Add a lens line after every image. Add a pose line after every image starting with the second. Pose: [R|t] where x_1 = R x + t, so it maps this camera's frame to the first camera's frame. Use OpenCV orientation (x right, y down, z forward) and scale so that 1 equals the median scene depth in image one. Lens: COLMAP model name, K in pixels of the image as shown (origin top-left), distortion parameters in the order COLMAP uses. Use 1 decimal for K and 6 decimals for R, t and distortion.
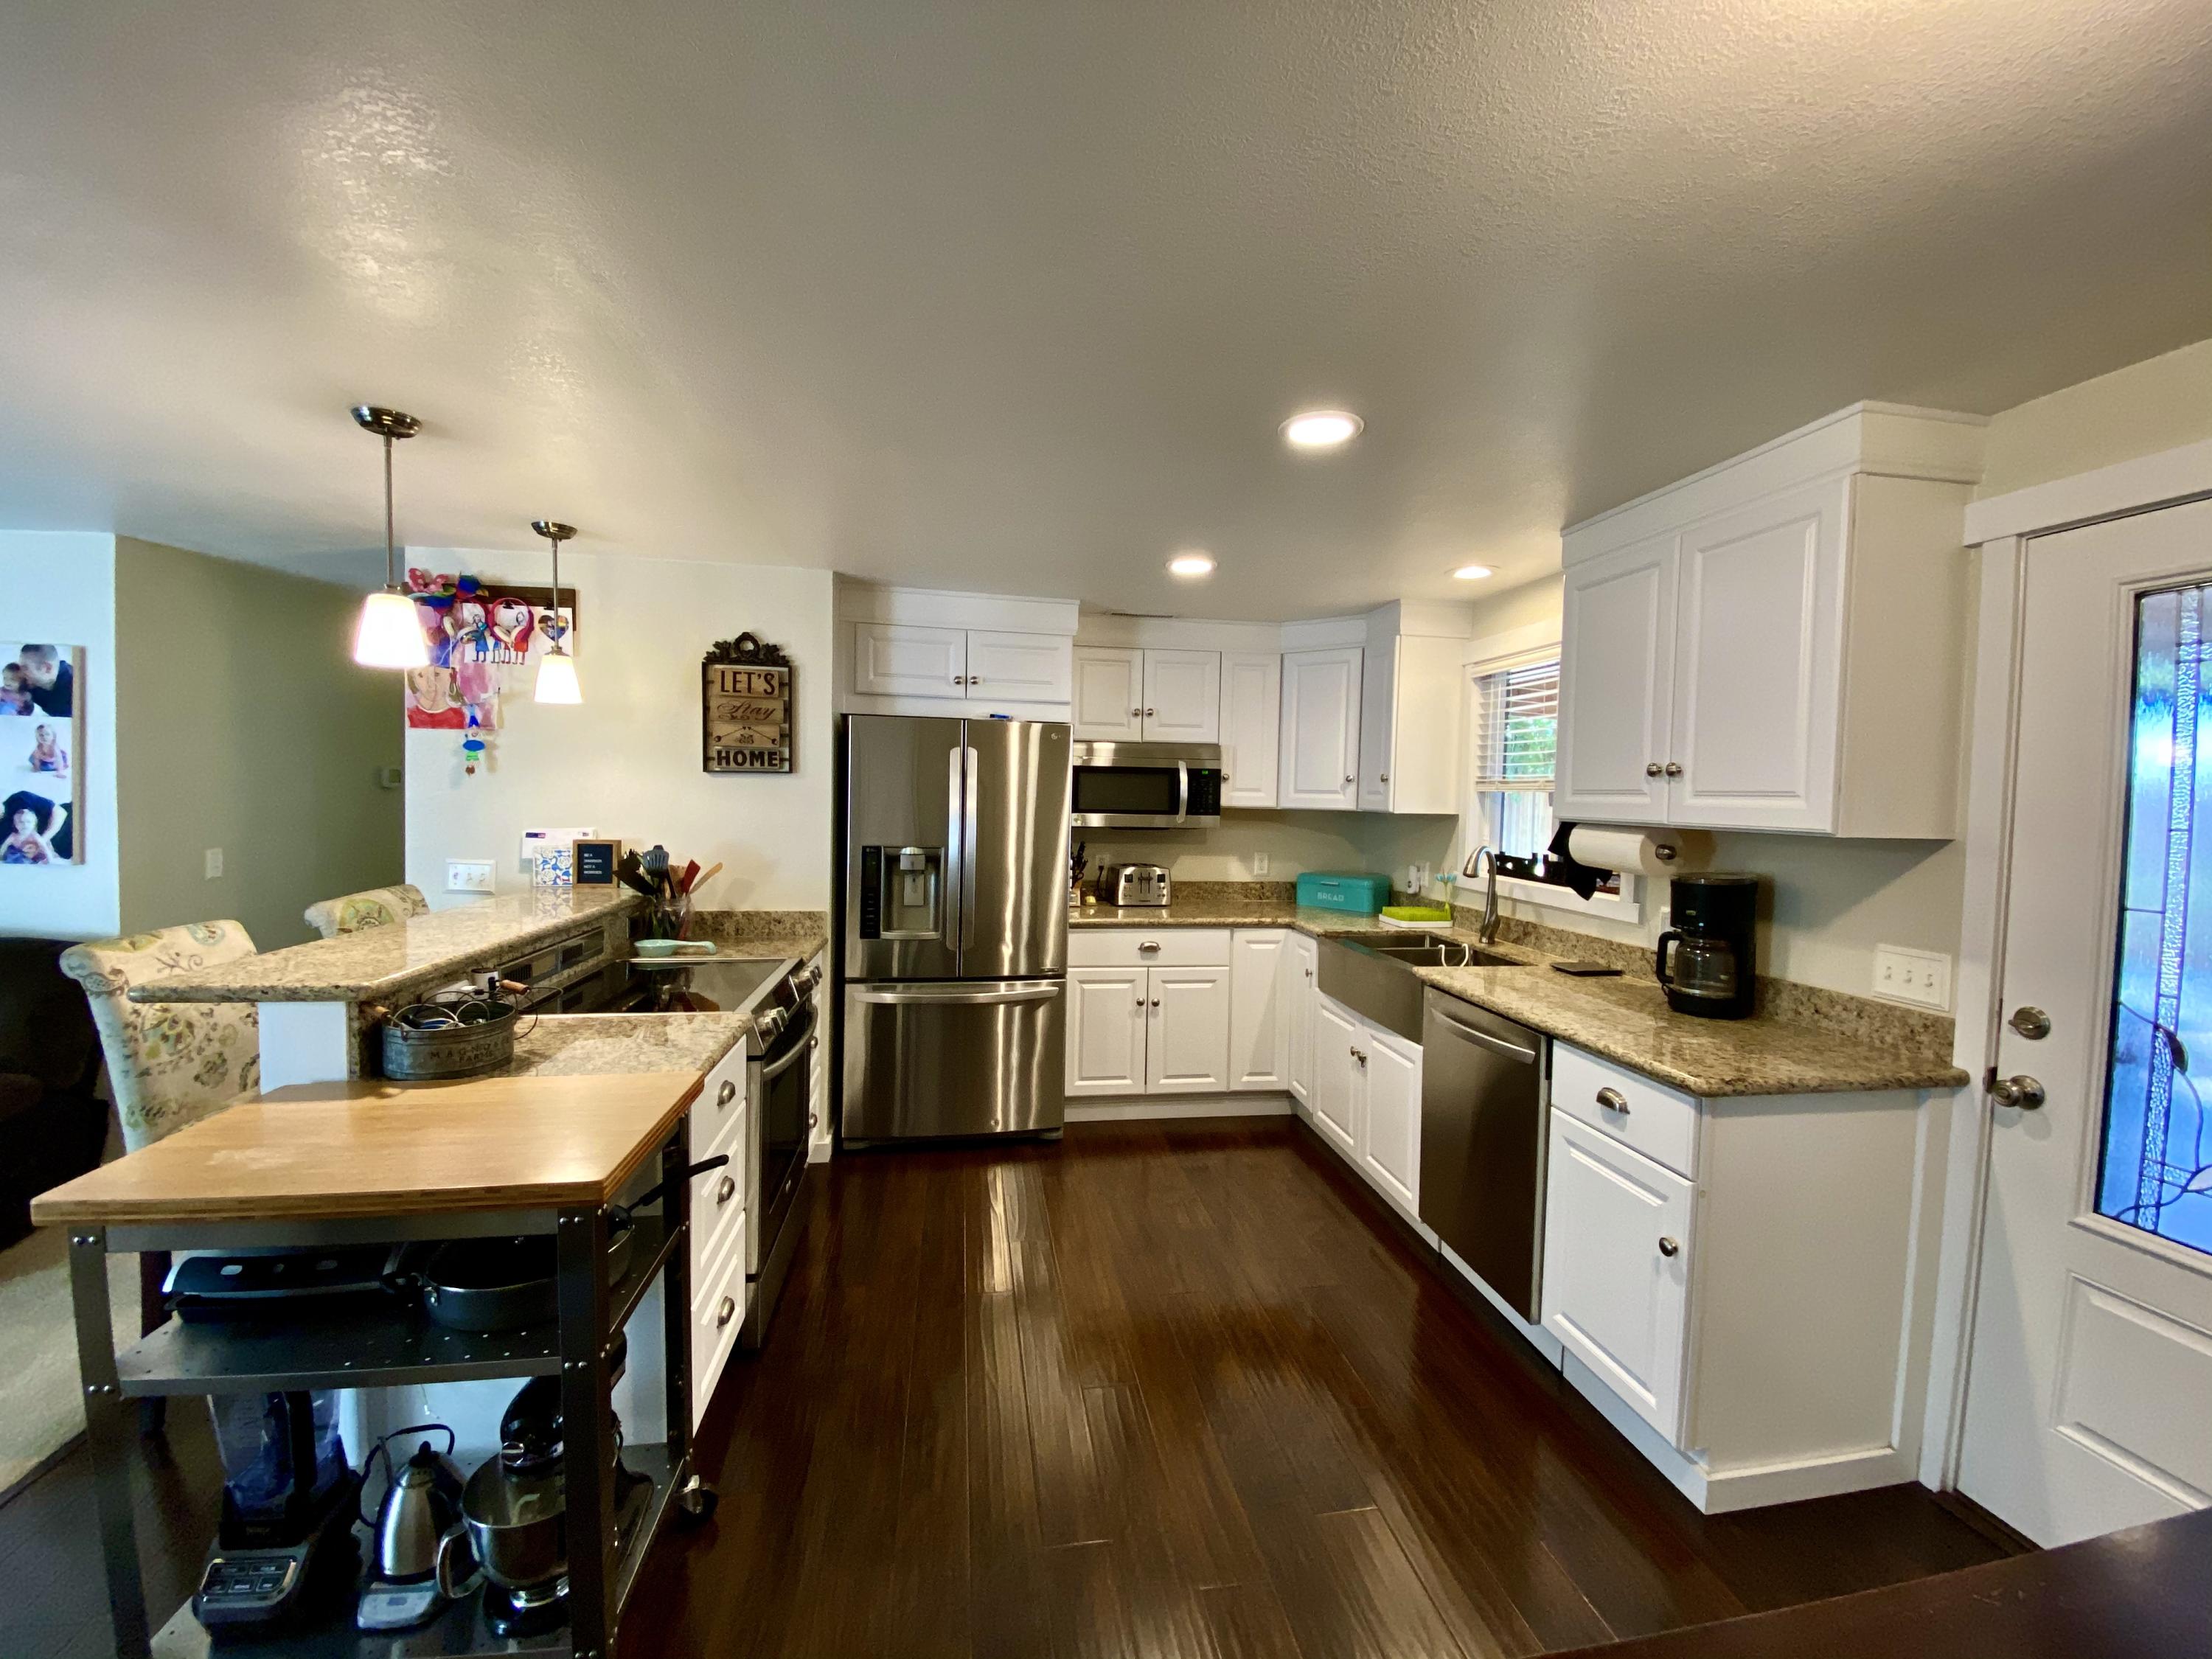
lens RADIAL K [[889.1, 0, 1097.6], [0, 889.1, 816.2], [0, 0, 1]] dist [0.010657, -0.015011]
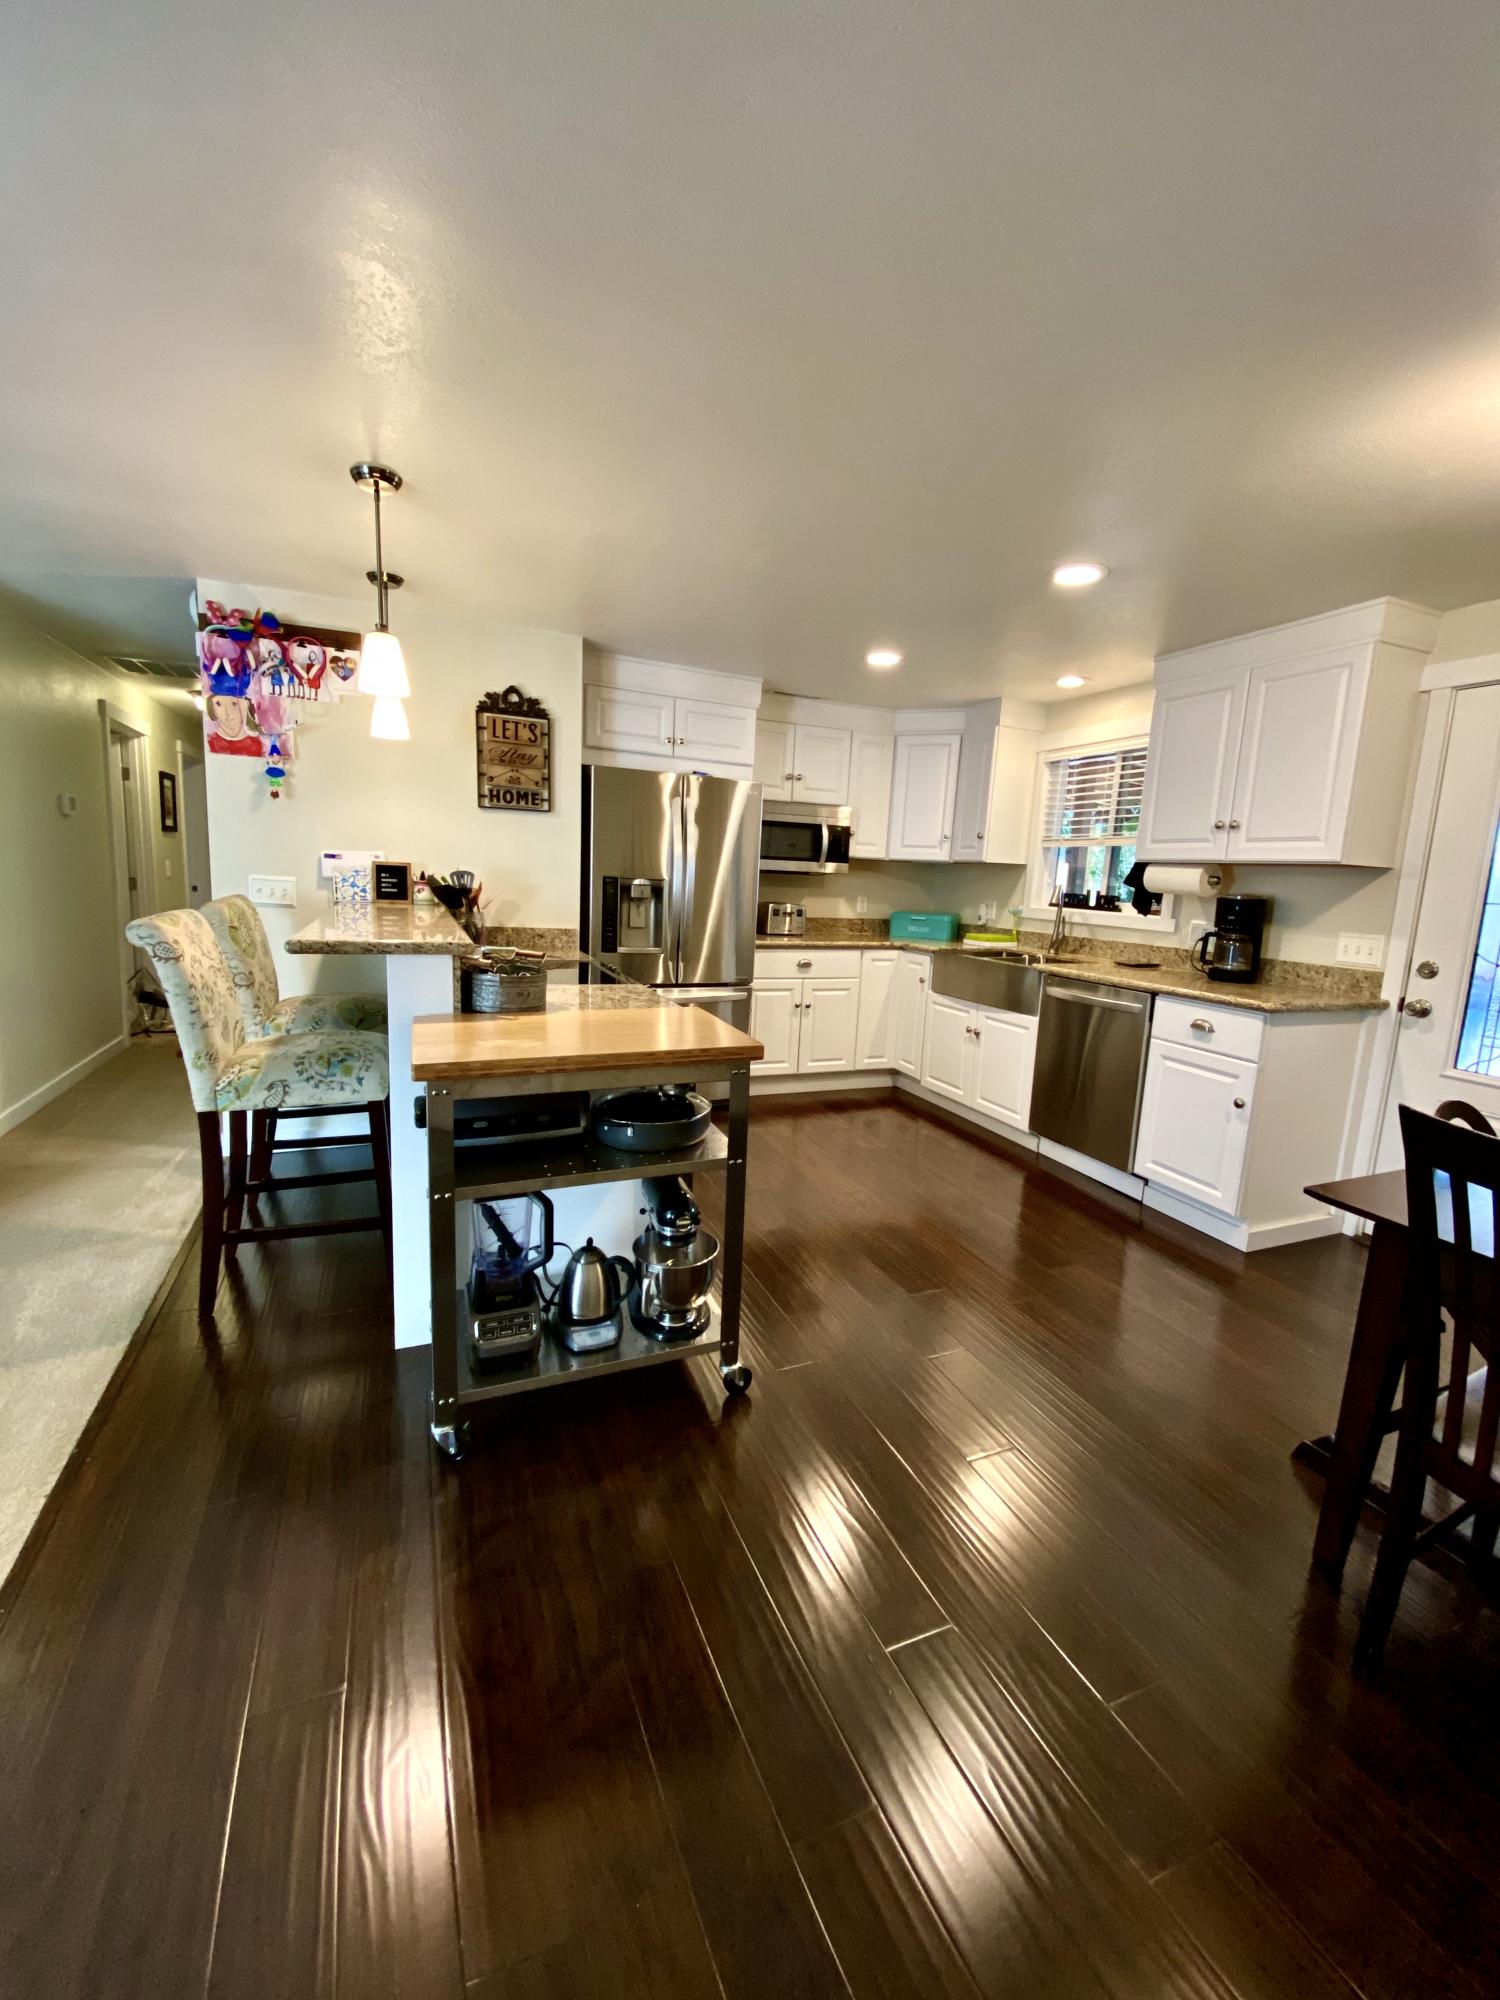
lens RADIAL K [[803.9, 0, 744.3], [0, 803.9, 989.0], [0, 0, 1]] dist [0.010657, -0.015011]
pose [[0.972116, -0.010024, 0.234284, -0.367358], [-0.018978, 0.992445, 0.121210, 0.055247], [-0.233730, -0.122277, 0.964582, -0.139197]]
